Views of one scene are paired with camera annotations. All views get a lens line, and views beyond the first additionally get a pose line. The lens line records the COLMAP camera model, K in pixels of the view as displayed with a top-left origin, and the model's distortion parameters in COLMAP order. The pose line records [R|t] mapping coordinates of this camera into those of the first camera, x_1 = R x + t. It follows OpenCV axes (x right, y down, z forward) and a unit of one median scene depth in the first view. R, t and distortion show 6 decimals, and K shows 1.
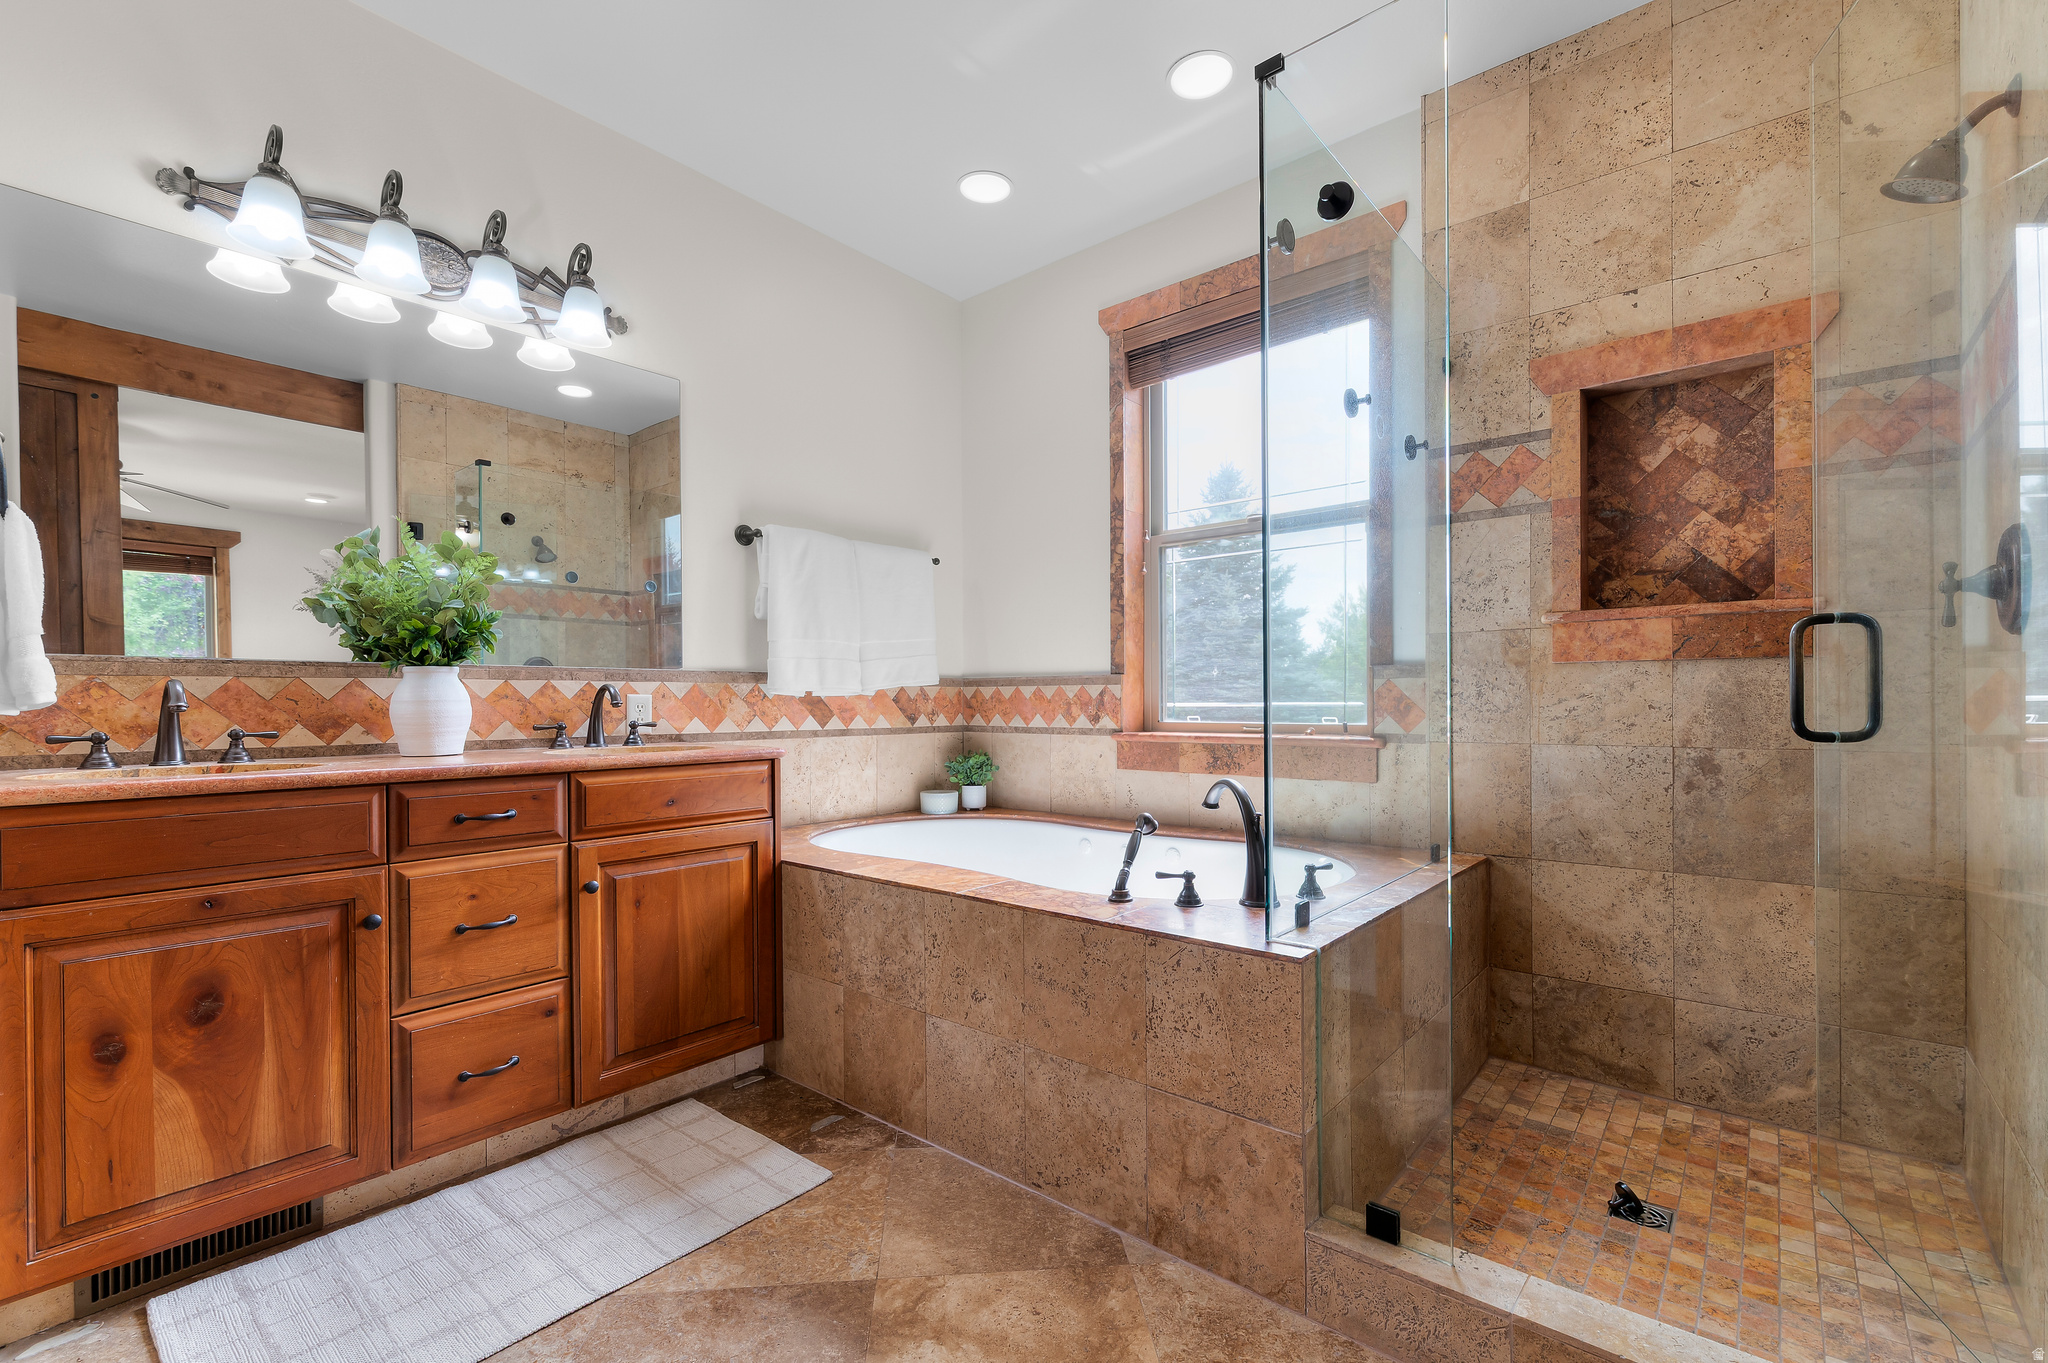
lens RADIAL K [[884.1, 0, 1024.6], [0, 884.1, 691.3], [0, 0, 1]] dist [-0.000497, -0.000003]
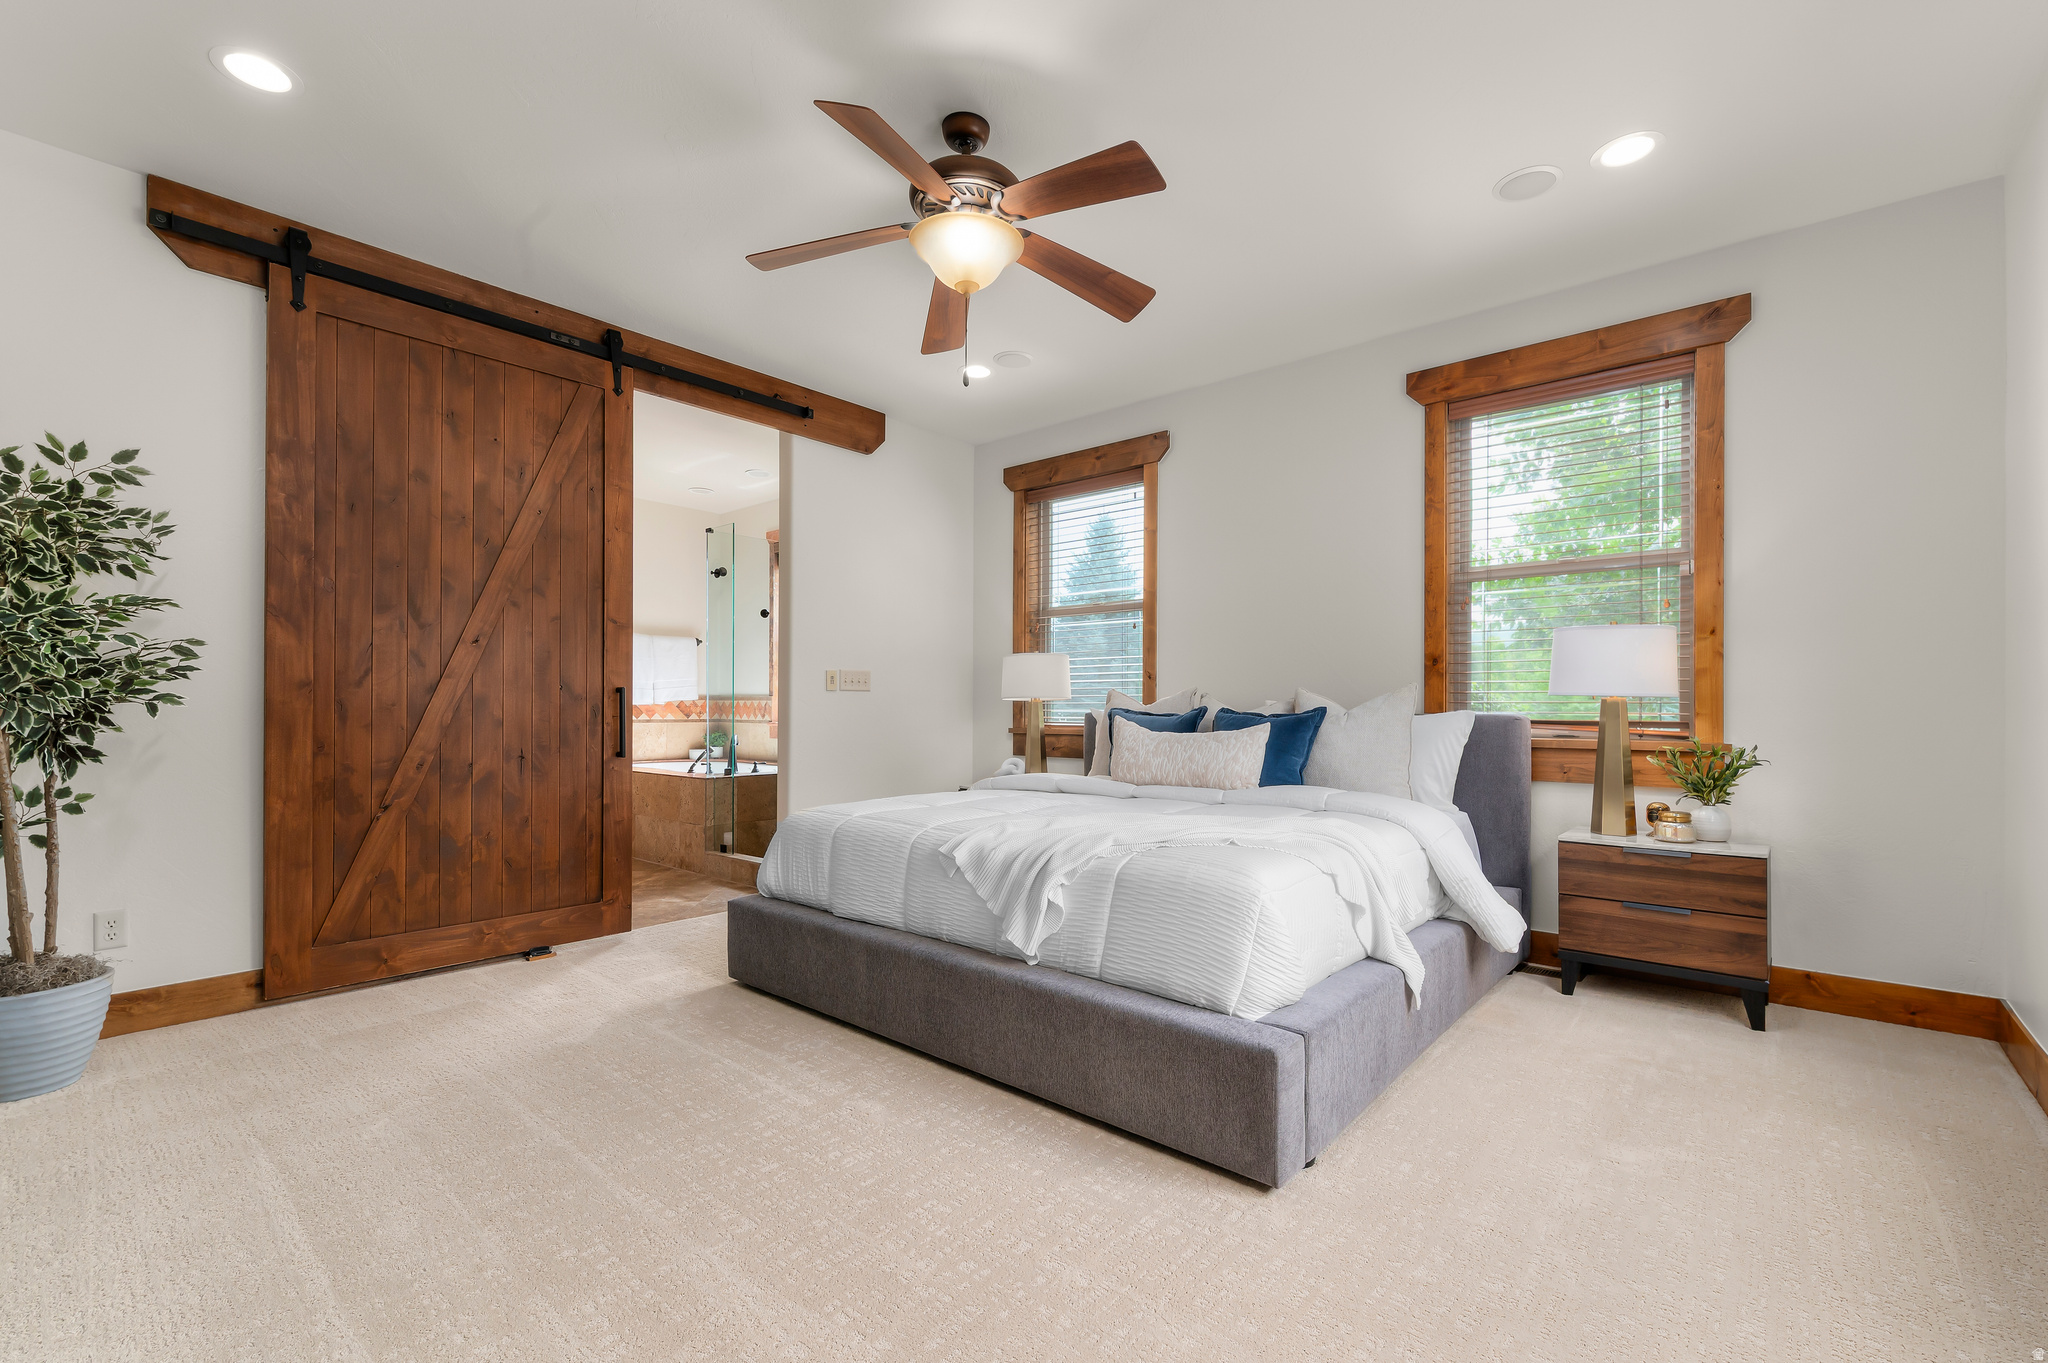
lens RADIAL K [[884.1, 0, 1023.1], [0, 884.1, 694.5], [0, 0, 1]] dist [-0.000497, -0.000003]
pose [[0.999870, 0.010273, -0.012401, 0.738395], [-0.010304, 0.999944, -0.002430, -0.023146], [0.012375, 0.002558, 0.999920, -1.174516]]
